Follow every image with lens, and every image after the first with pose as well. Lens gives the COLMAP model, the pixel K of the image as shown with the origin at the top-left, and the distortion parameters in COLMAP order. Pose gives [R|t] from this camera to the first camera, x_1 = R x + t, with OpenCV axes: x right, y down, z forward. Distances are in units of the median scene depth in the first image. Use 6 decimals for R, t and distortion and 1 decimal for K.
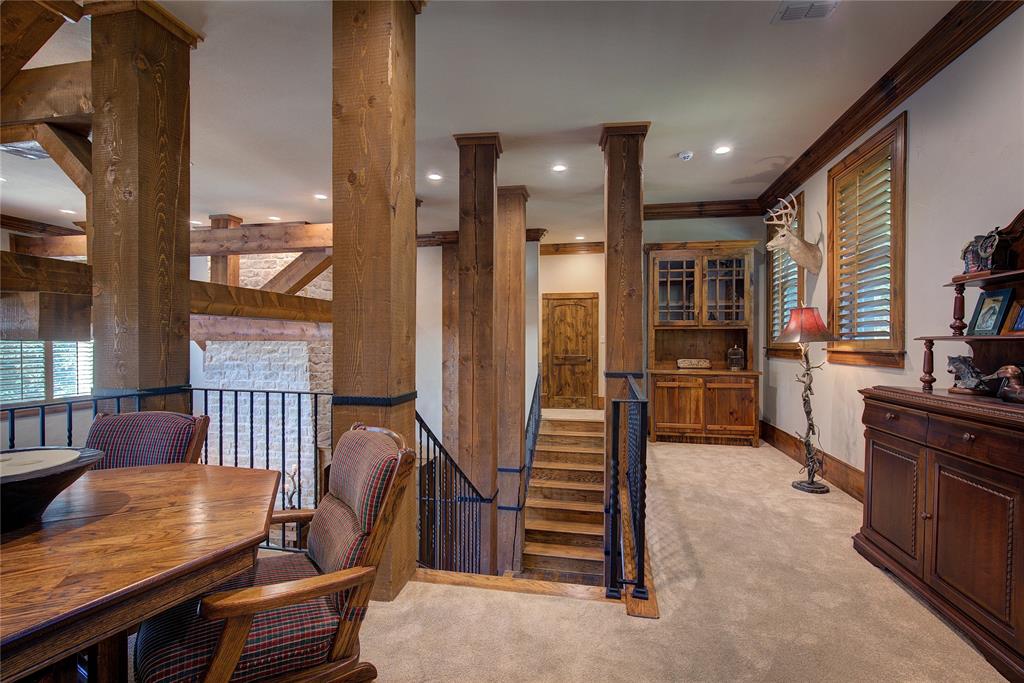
lens RADIAL K [[461.8, 0, 515.4], [0, 461.8, 345.3], [0, 0, 1]] dist [-0.003802, 0.003489]
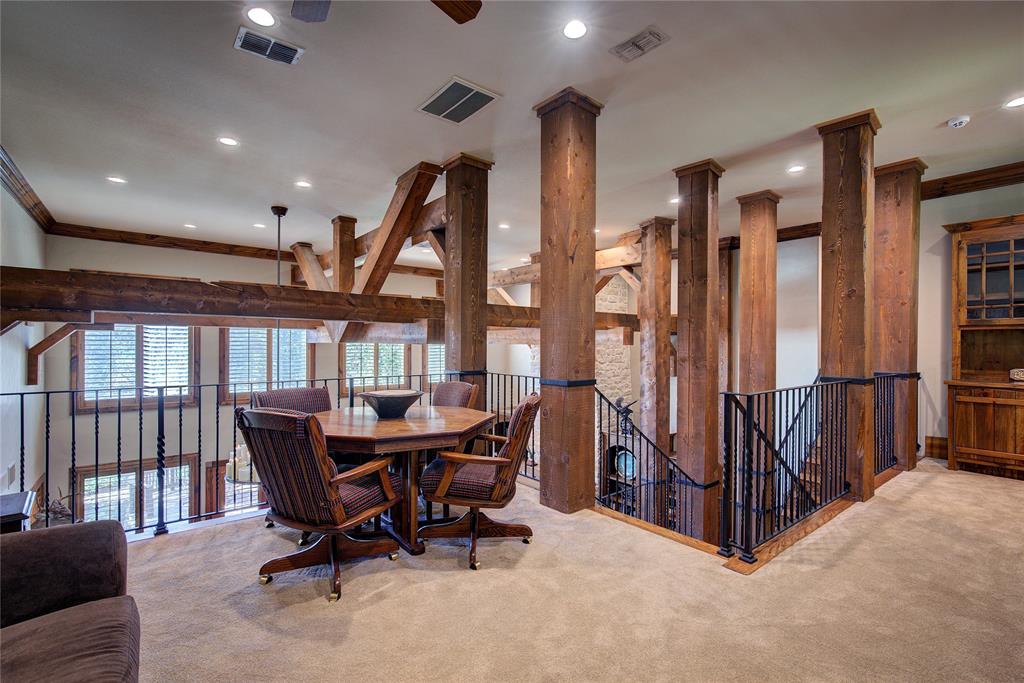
lens RADIAL K [[461.8, 0, 510.8], [0, 461.8, 344.1], [0, 0, 1]] dist [-0.003802, 0.003489]
pose [[0.765755, 0.000060, -0.643133, 0.459435], [-0.007238, 0.999937, -0.008525, 0.003759], [0.643092, 0.011183, 0.765707, -0.242524]]
